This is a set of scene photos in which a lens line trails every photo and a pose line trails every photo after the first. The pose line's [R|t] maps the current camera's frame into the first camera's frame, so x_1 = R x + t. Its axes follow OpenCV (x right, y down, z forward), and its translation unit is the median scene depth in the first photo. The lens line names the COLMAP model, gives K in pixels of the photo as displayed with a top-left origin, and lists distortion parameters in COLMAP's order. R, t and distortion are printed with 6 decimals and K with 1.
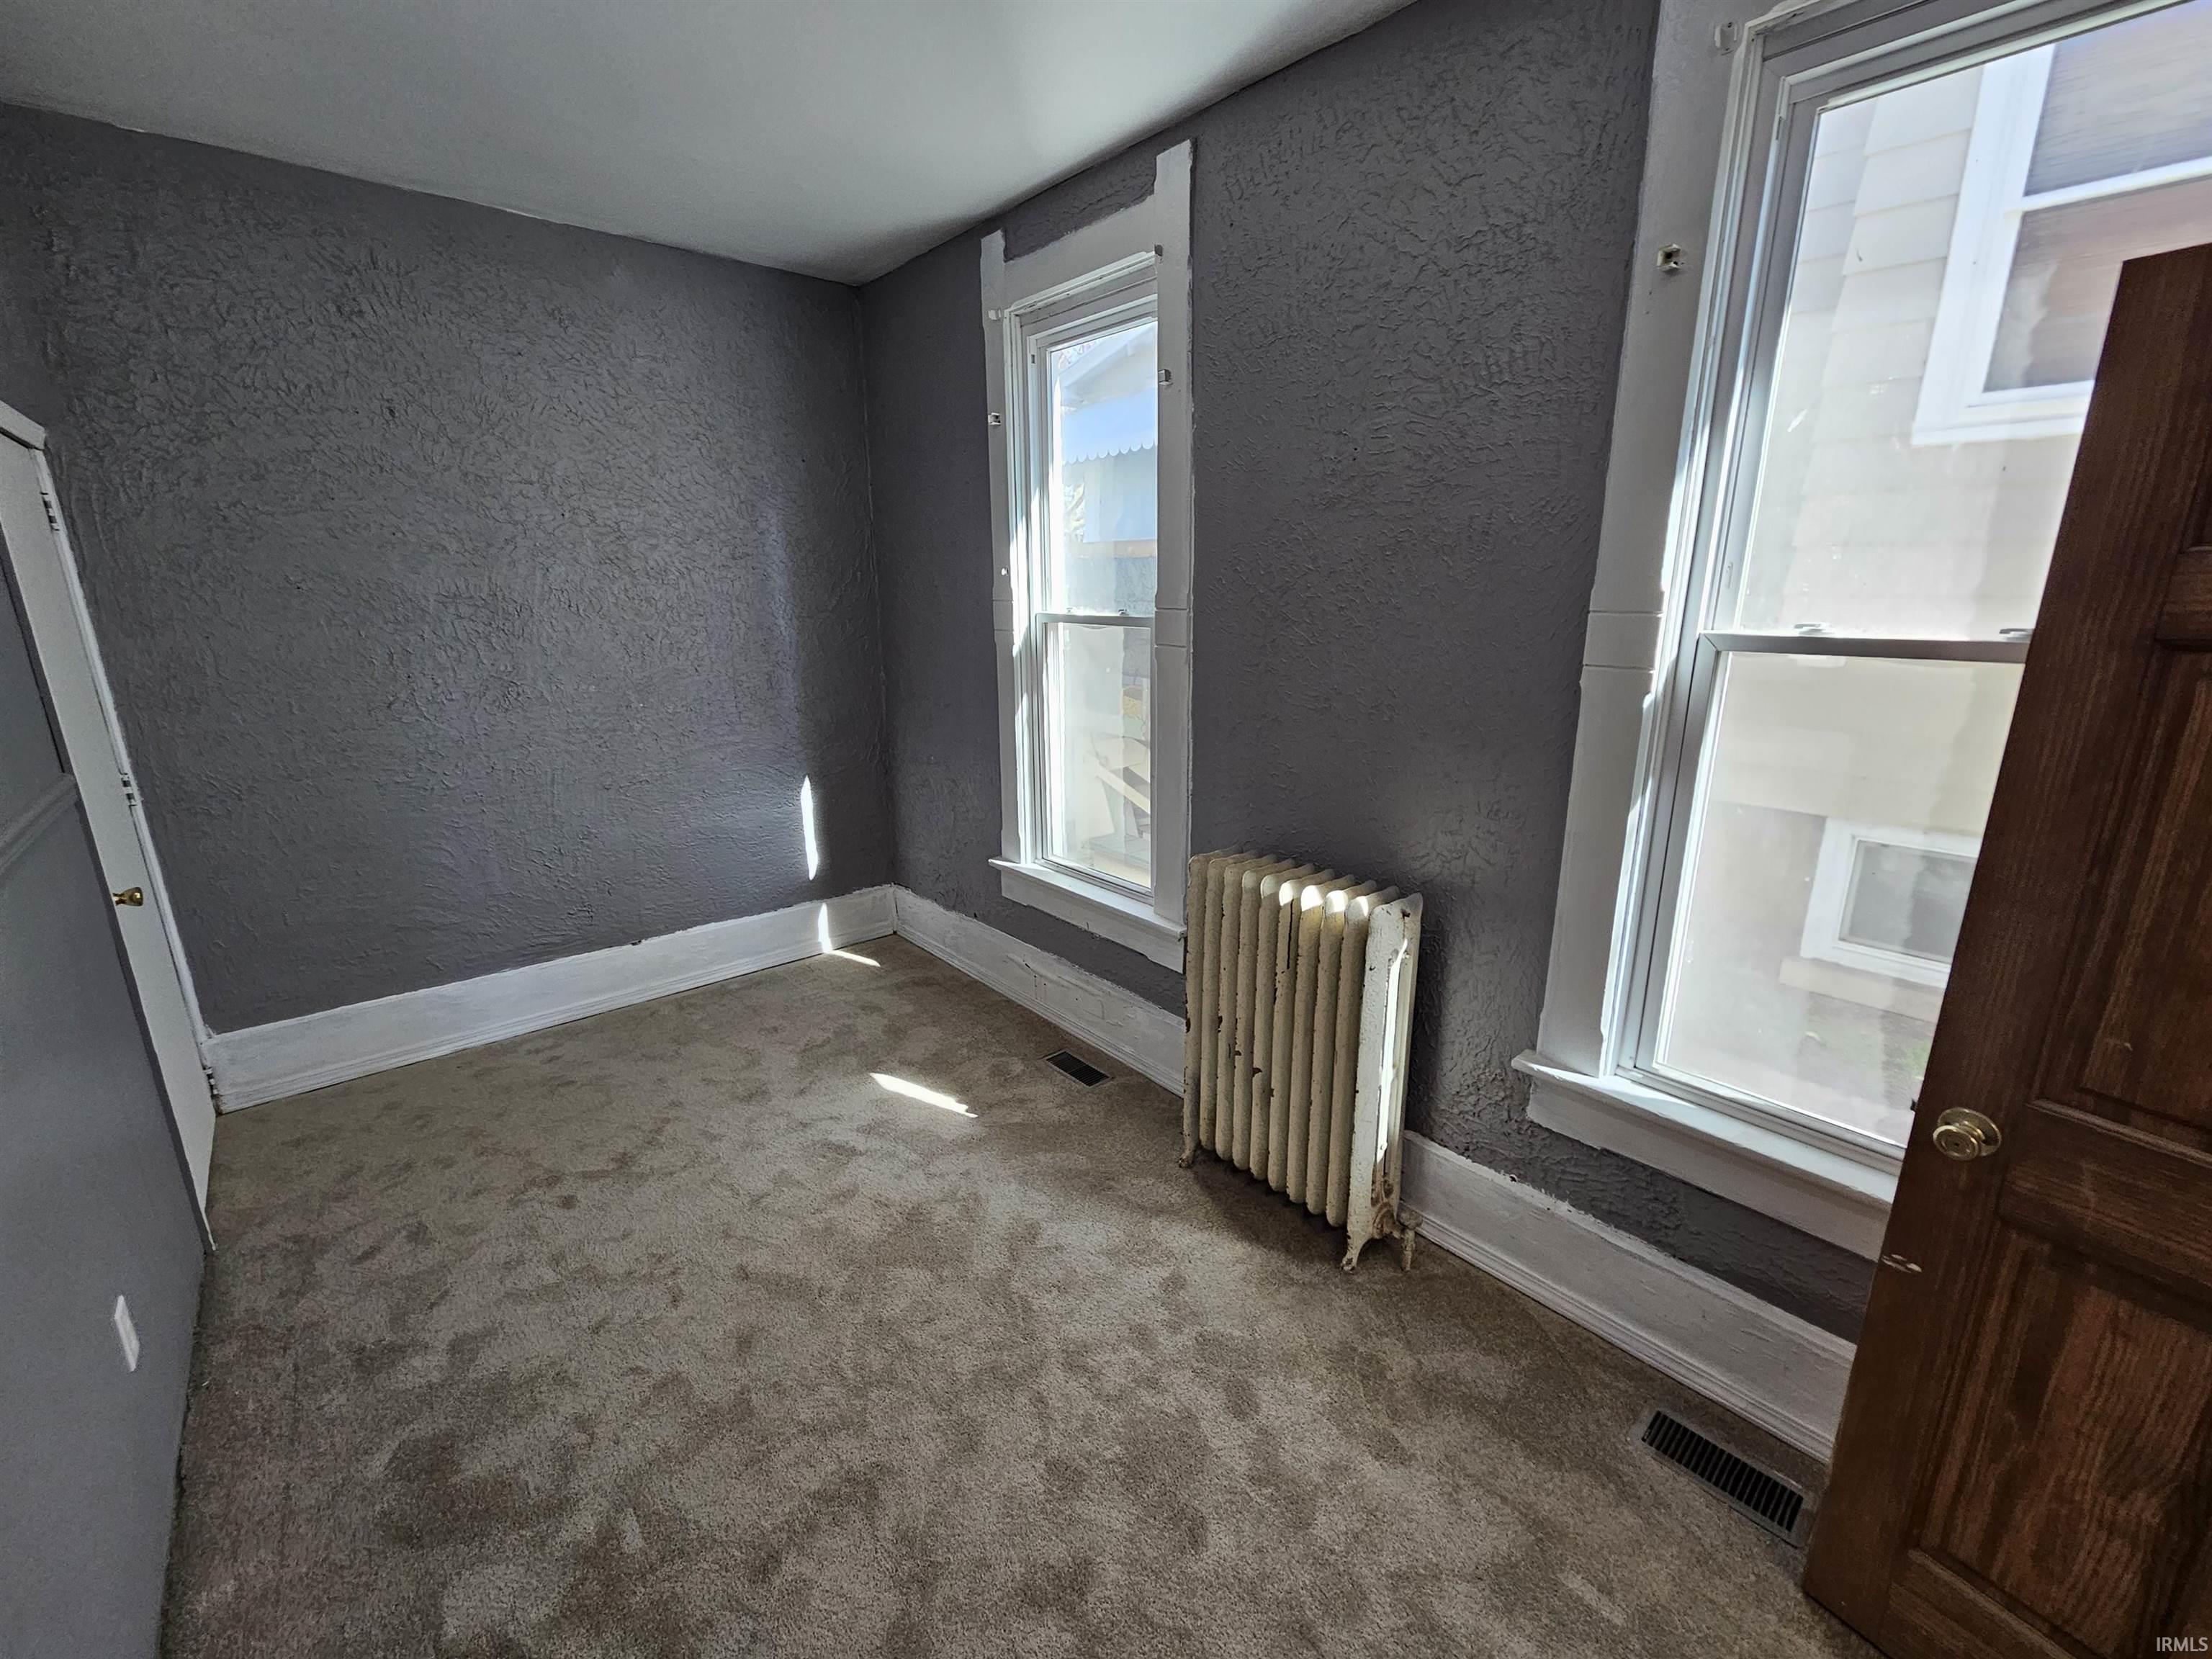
lens RADIAL K [[910.5, 0, 1109.8], [0, 910.5, 818.1], [0, 0, 1]] dist [0.000471, -0.000354]
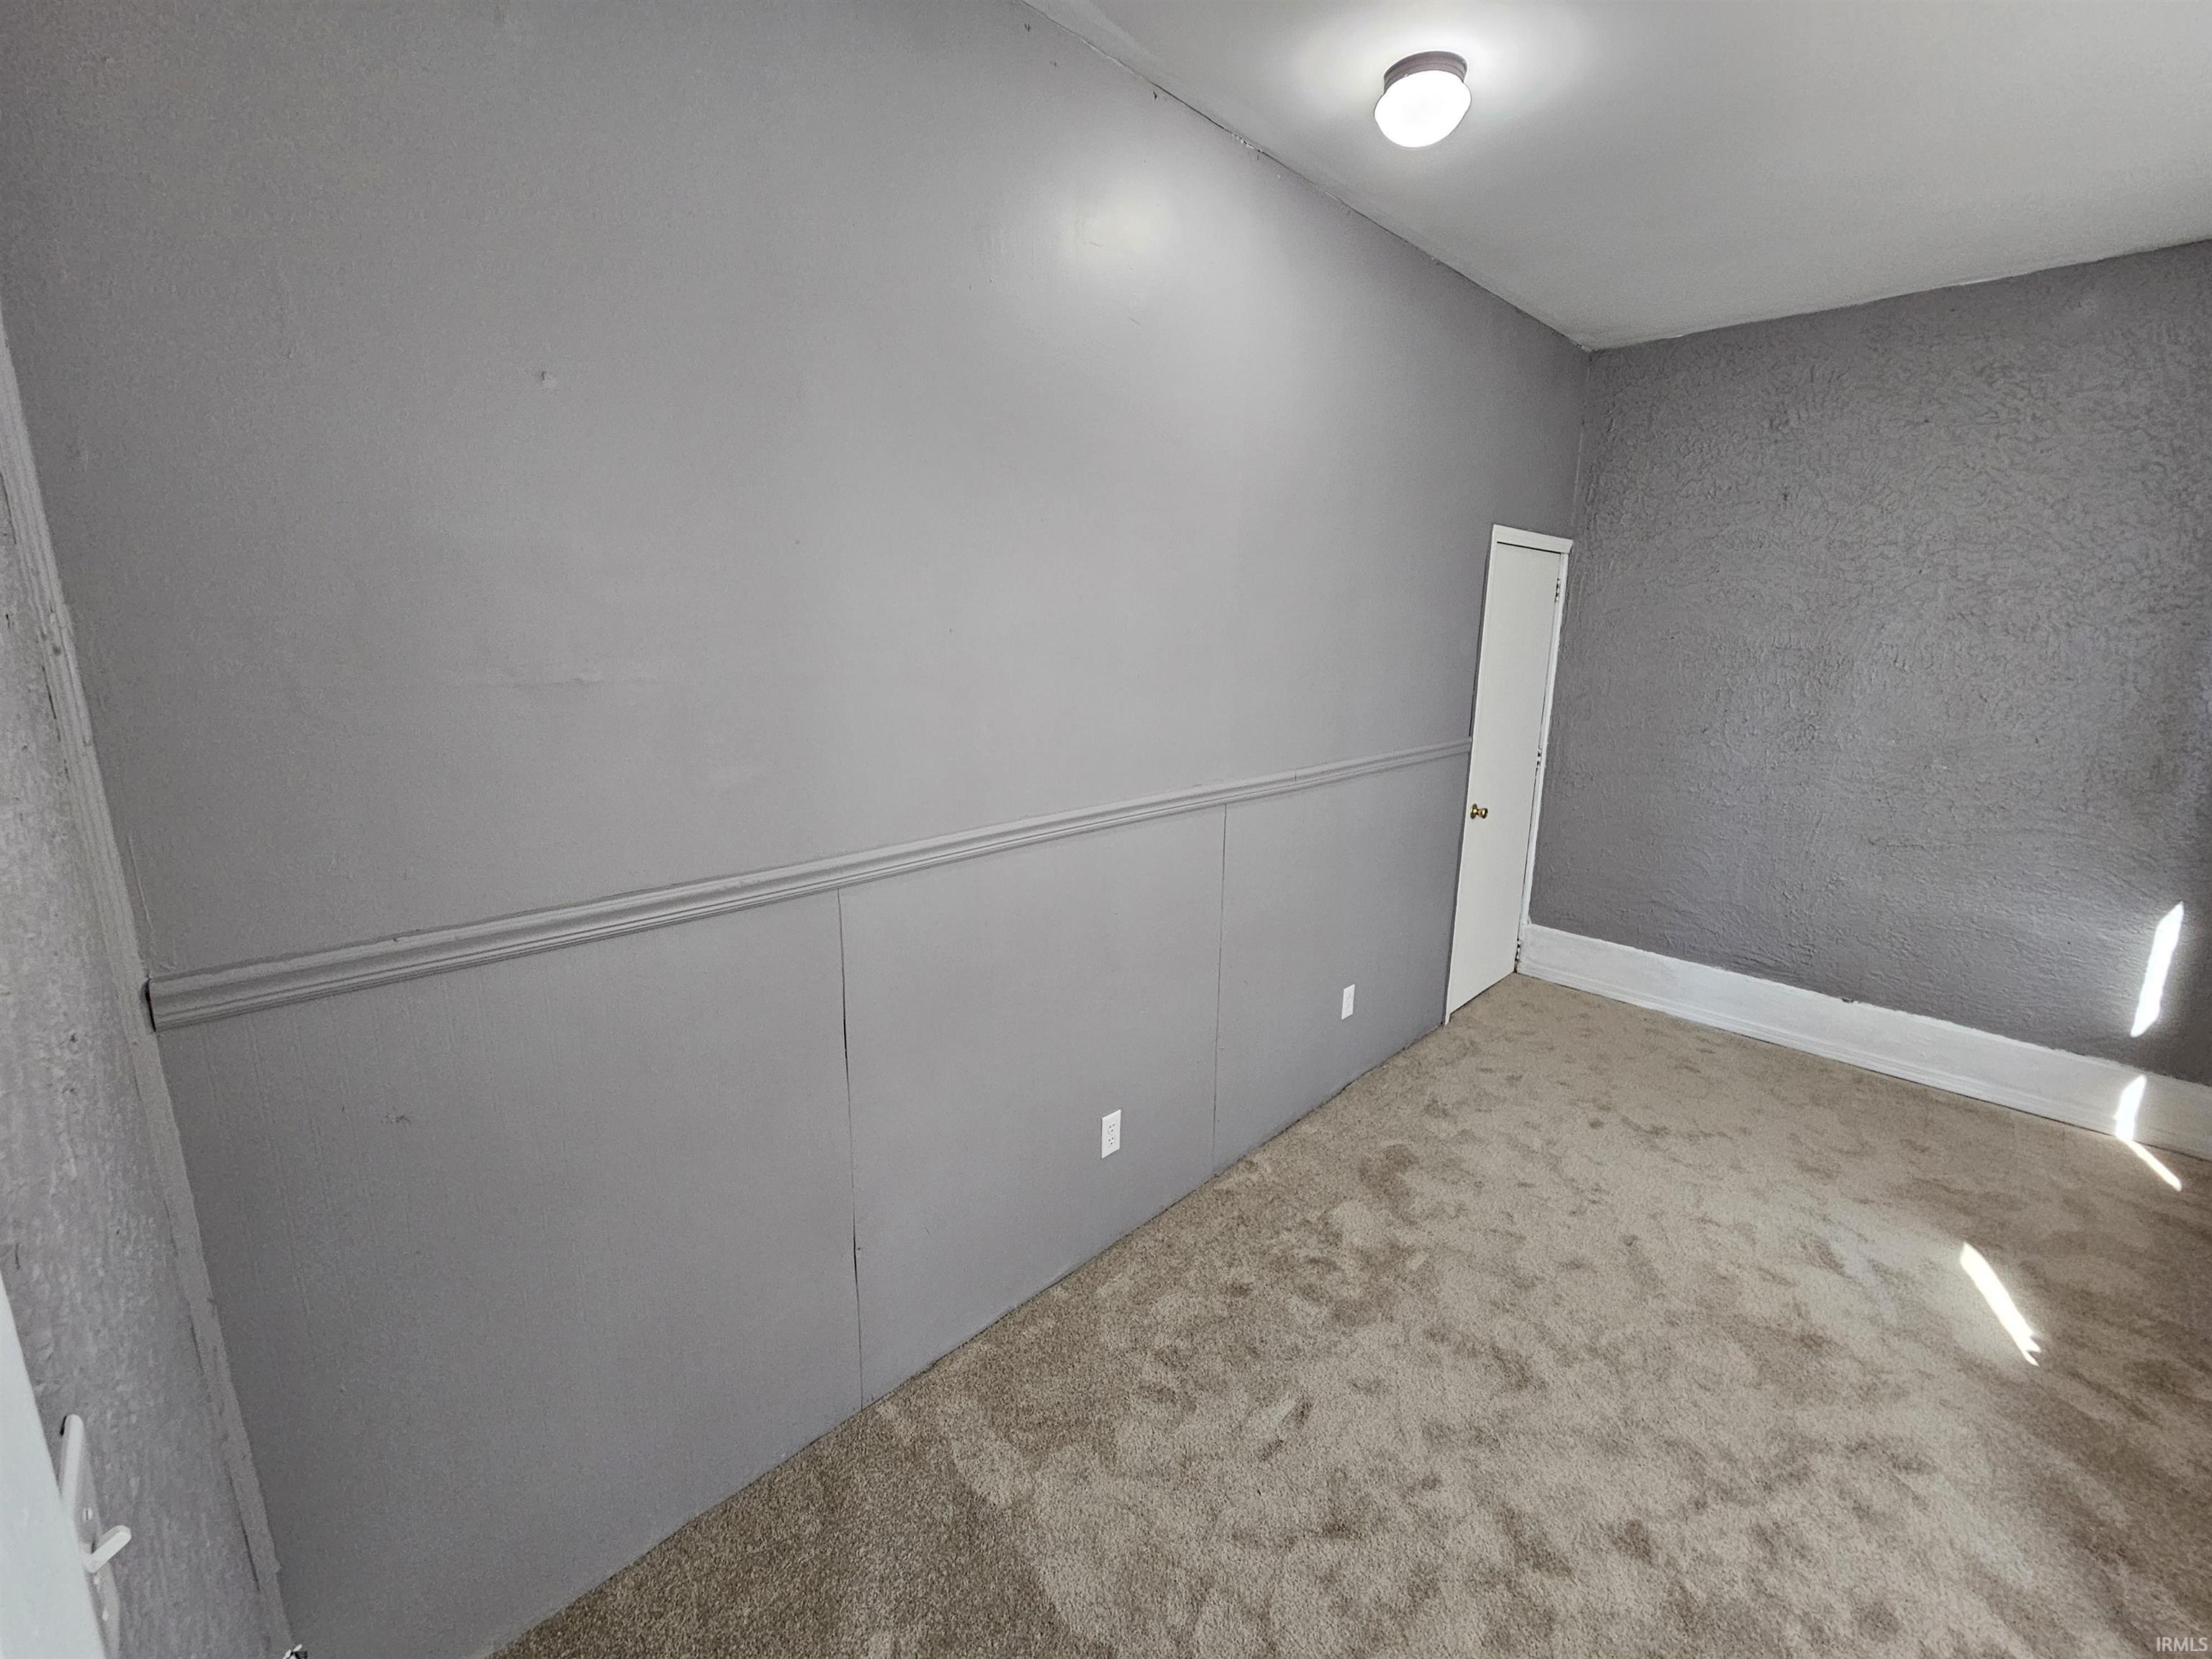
lens RADIAL K [[910.5, 0, 1109.8], [0, 910.5, 818.1], [0, 0, 1]] dist [0.000471, -0.000354]
pose [[0.068928, 0.212481, -0.974731, 0.446560], [-0.259950, 0.947128, 0.188082, -0.035950], [0.963159, 0.240417, 0.120518, 0.090878]]
